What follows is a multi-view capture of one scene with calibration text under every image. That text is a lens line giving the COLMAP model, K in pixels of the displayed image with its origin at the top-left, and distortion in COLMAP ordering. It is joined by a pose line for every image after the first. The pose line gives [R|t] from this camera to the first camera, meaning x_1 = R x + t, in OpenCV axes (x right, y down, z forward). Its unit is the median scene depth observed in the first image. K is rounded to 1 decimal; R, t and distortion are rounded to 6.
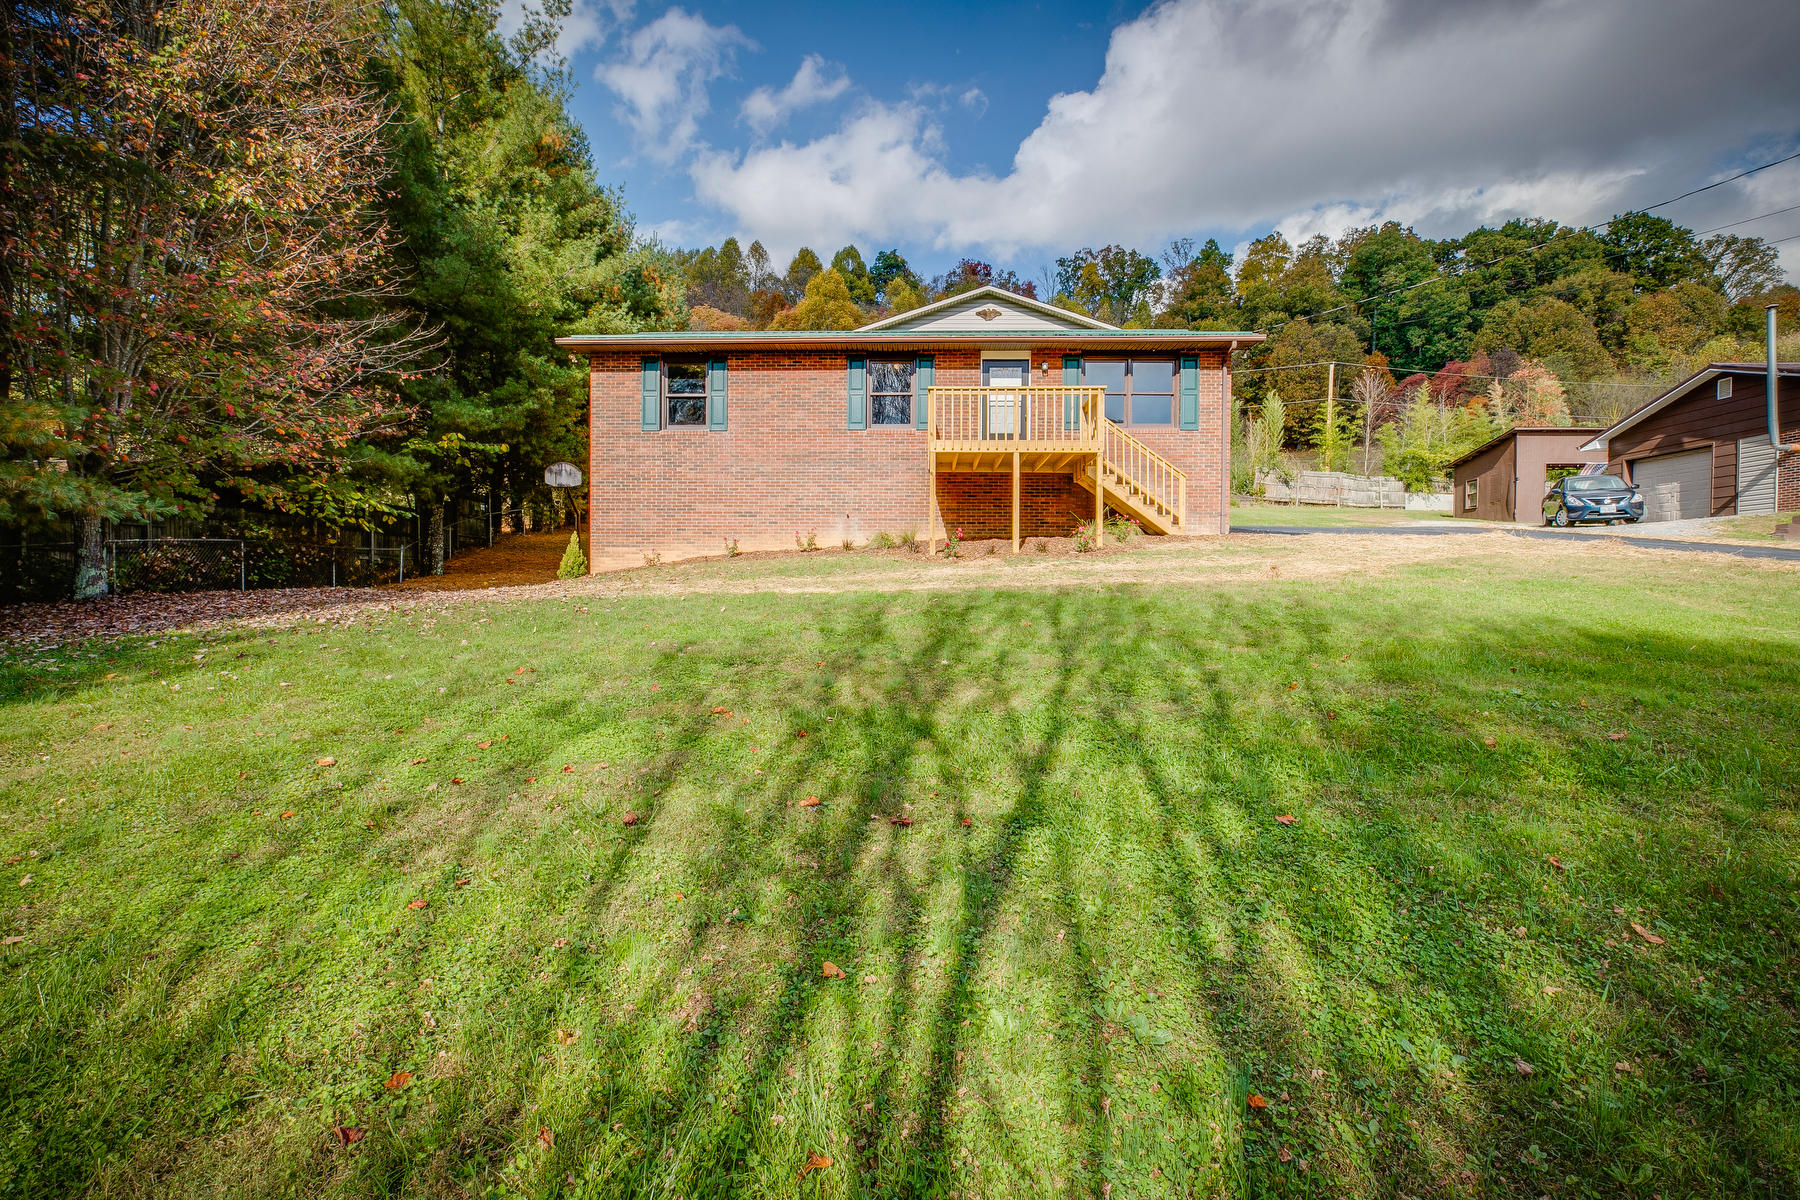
lens RADIAL K [[815.8, 0, 886.7], [0, 815.8, 602.5], [0, 0, 1]] dist [-0.027708, 0.012414]
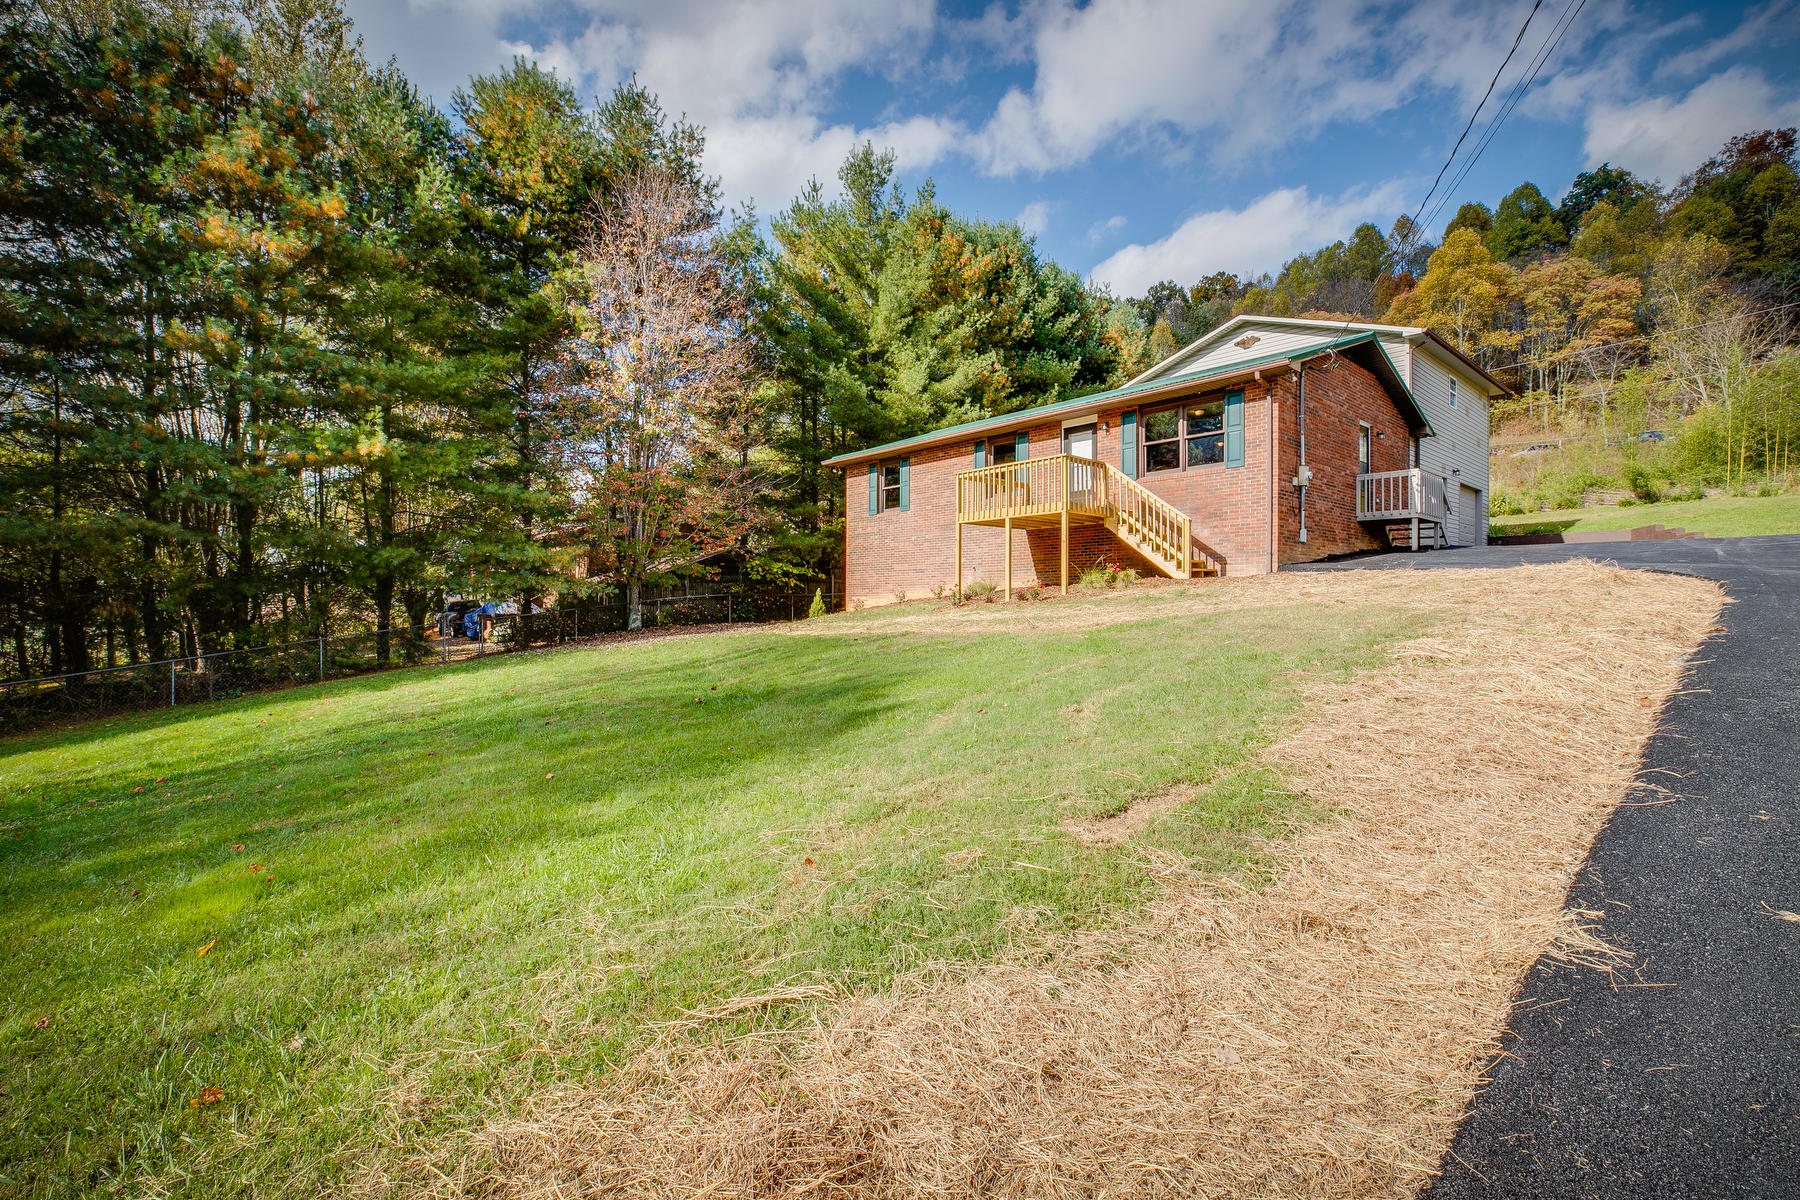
lens RADIAL K [[815.8, 0, 886.7], [0, 815.8, 602.5], [0, 0, 1]] dist [-0.027708, 0.012414]
pose [[0.689208, -0.010995, -0.724480, 0.769397], [-0.007611, 0.999720, -0.022413, -0.025272], [0.724524, 0.020961, 0.688931, 0.032882]]
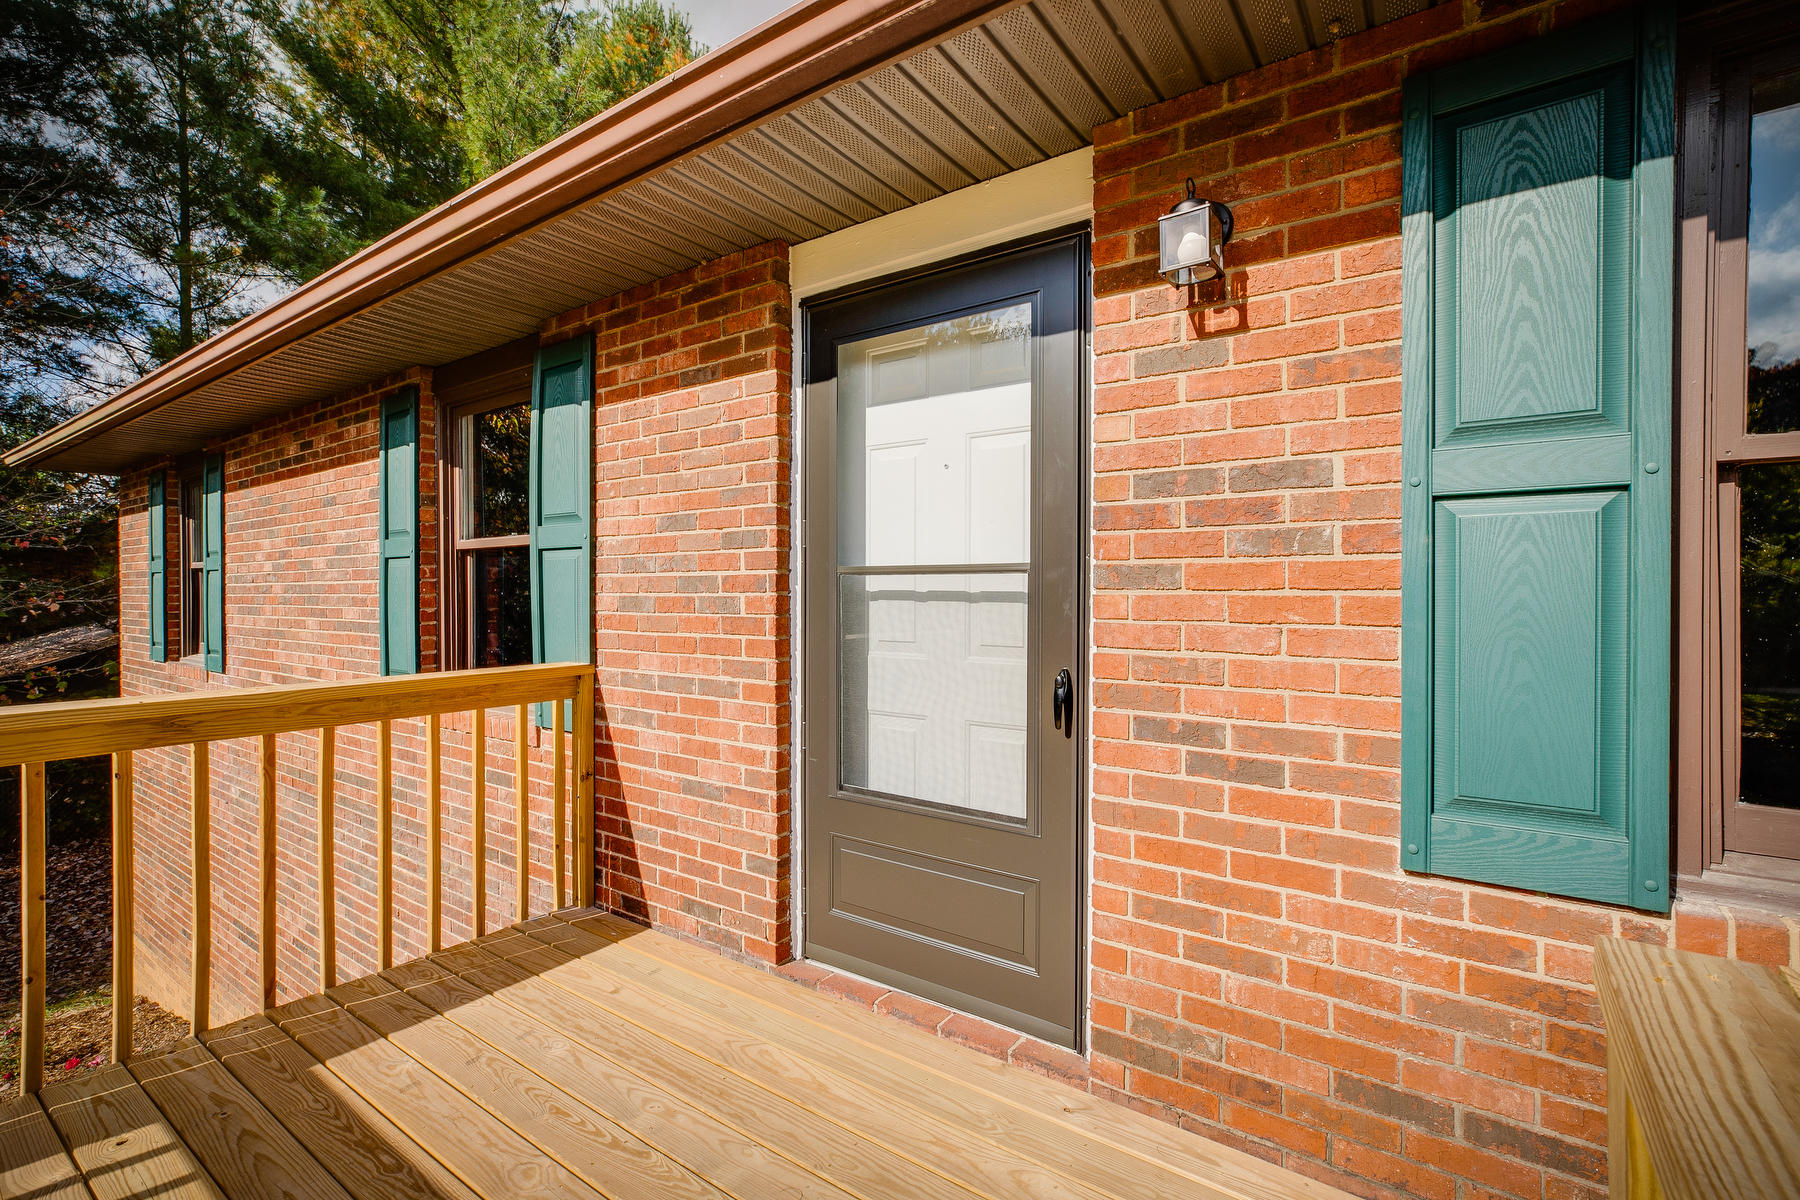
lens RADIAL K [[815.8, 0, 886.7], [0, 815.8, 602.5], [0, 0, 1]] dist [-0.027708, 0.012414]
pose [[0.841610, -0.001430, -0.540083, 0.212772], [-0.002202, 0.999979, -0.006079, -0.238113], [0.540081, 0.006305, 0.841590, 0.872257]]
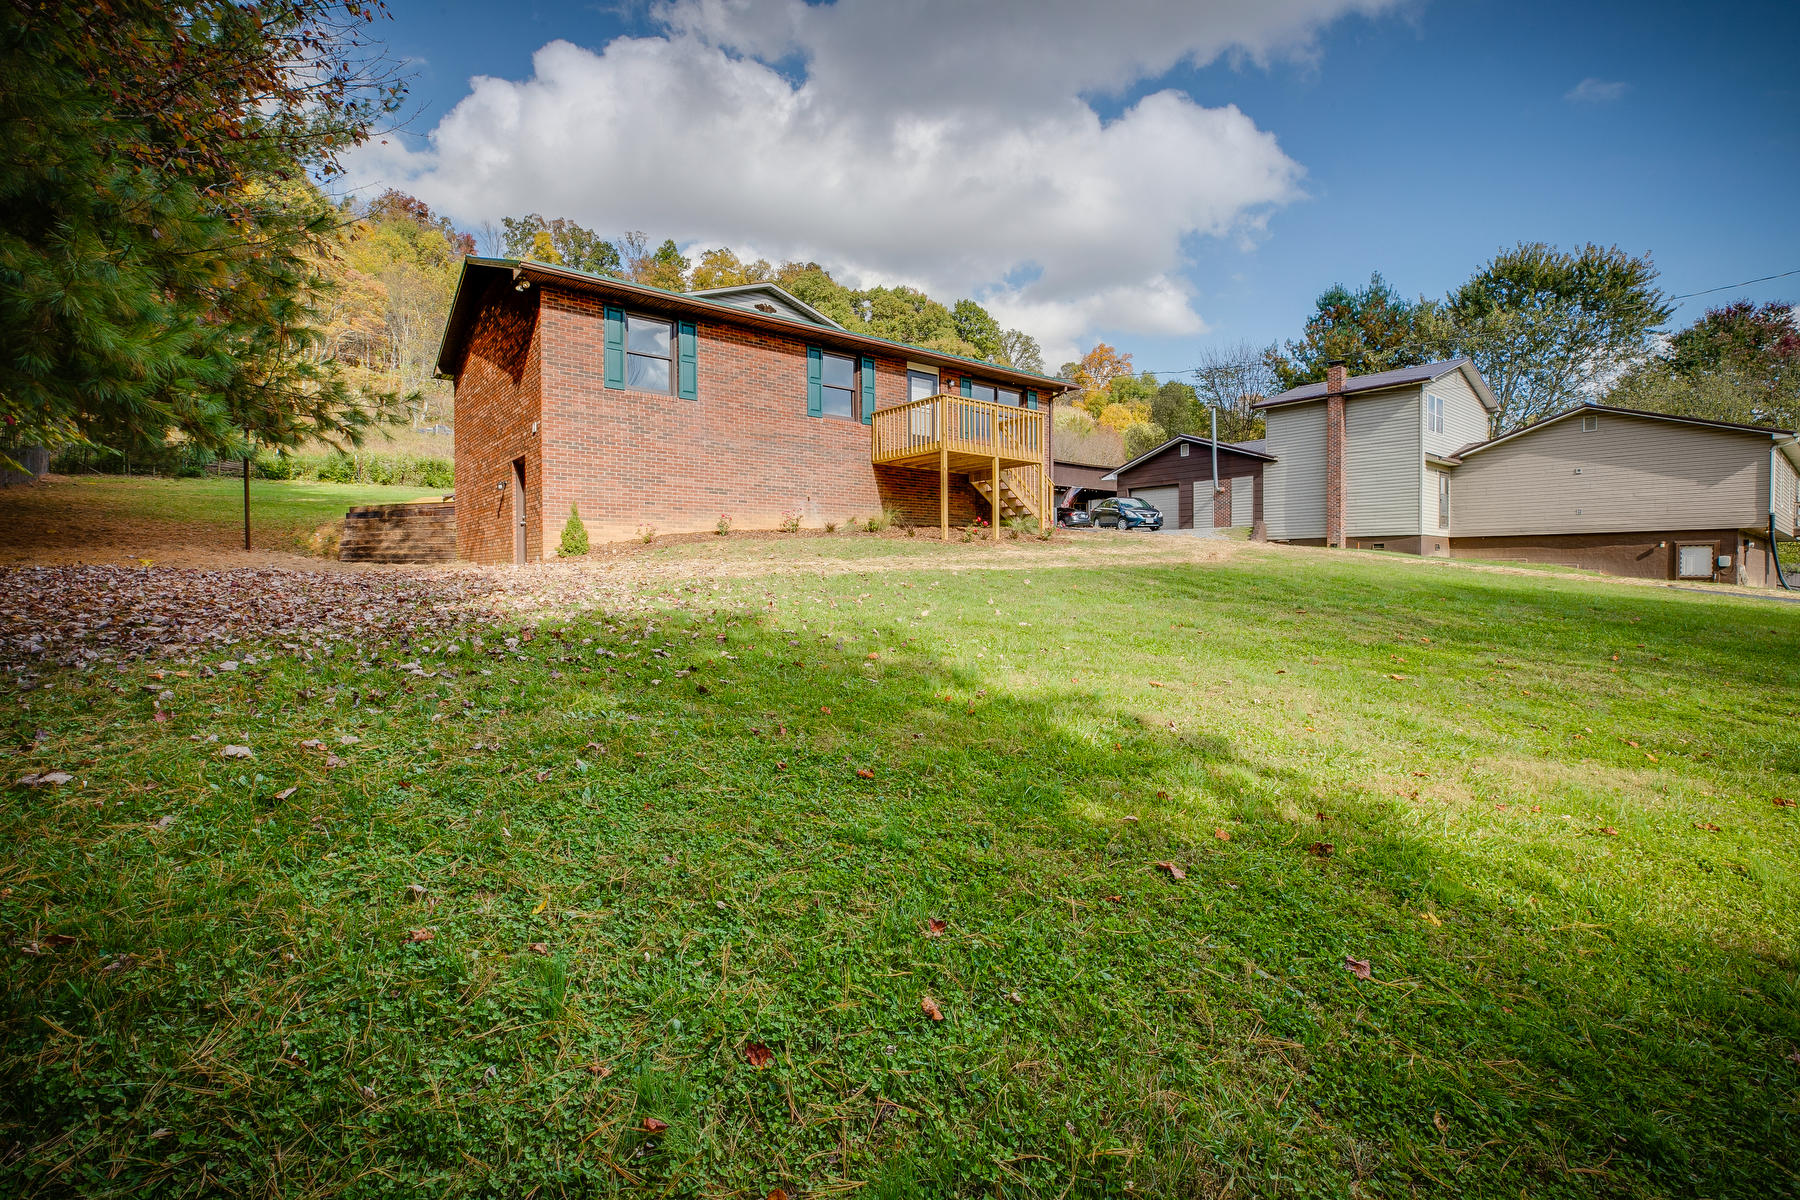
lens RADIAL K [[815.8, 0, 886.7], [0, 815.8, 602.5], [0, 0, 1]] dist [-0.027708, 0.012414]
pose [[0.764384, -0.024314, 0.644303, -0.639981], [0.013679, 0.999675, 0.021497, 0.004942], [-0.644616, -0.007619, 0.764468, 0.138331]]
